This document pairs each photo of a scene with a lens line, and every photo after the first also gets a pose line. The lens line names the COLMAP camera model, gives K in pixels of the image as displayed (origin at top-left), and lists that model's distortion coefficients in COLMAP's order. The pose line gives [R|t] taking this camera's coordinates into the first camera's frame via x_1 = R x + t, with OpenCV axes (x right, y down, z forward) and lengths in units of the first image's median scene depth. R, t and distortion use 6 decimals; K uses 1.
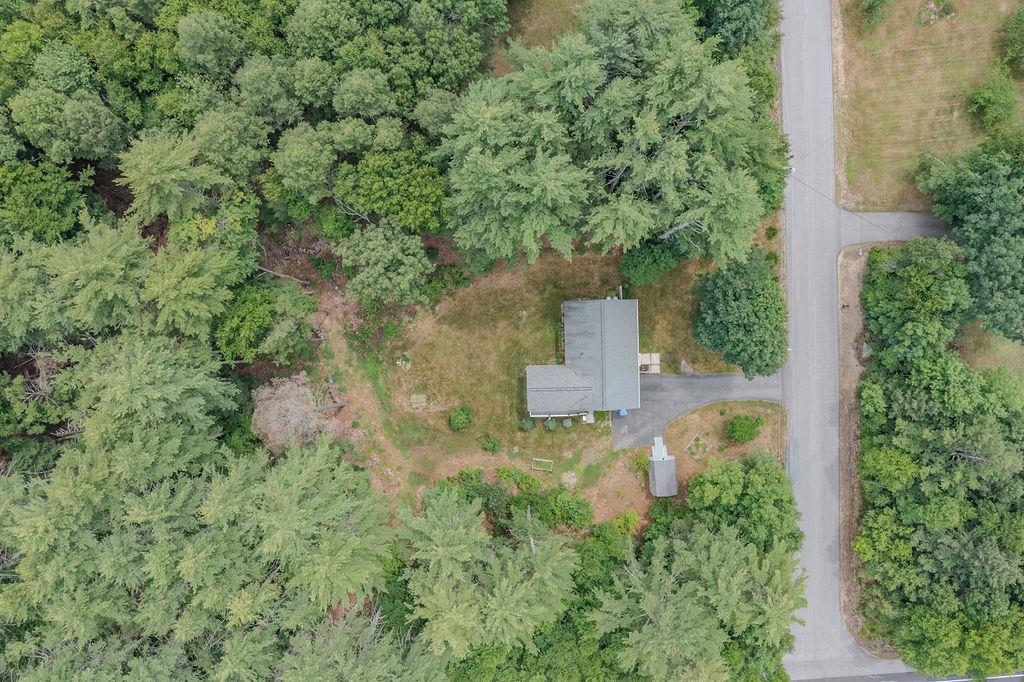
lens RADIAL K [[814.2, 0, 512.0], [0, 814.2, 341.0], [0, 0, 1]] dist [-0.012887, -0.000057]
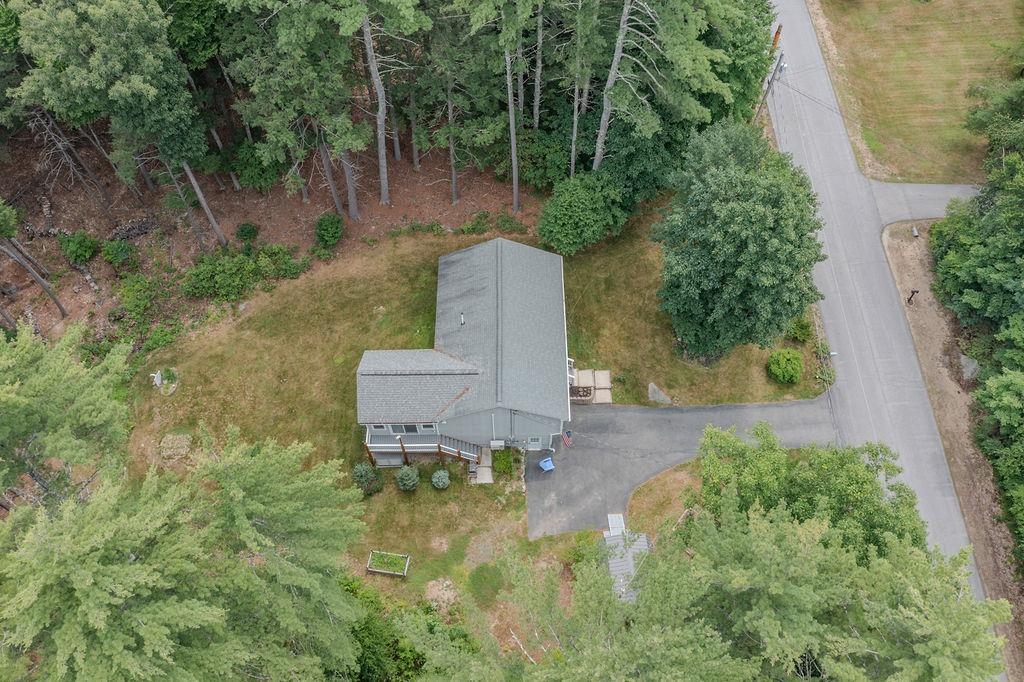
lens RADIAL K [[814.2, 0, 512.0], [0, 814.2, 341.0], [0, 0, 1]] dist [-0.012887, -0.000057]
pose [[0.999870, 0.012594, -0.010076, 0.118077], [-0.016047, 0.839681, -0.542843, 0.311061], [0.001624, 0.542934, 0.839774, 0.504458]]
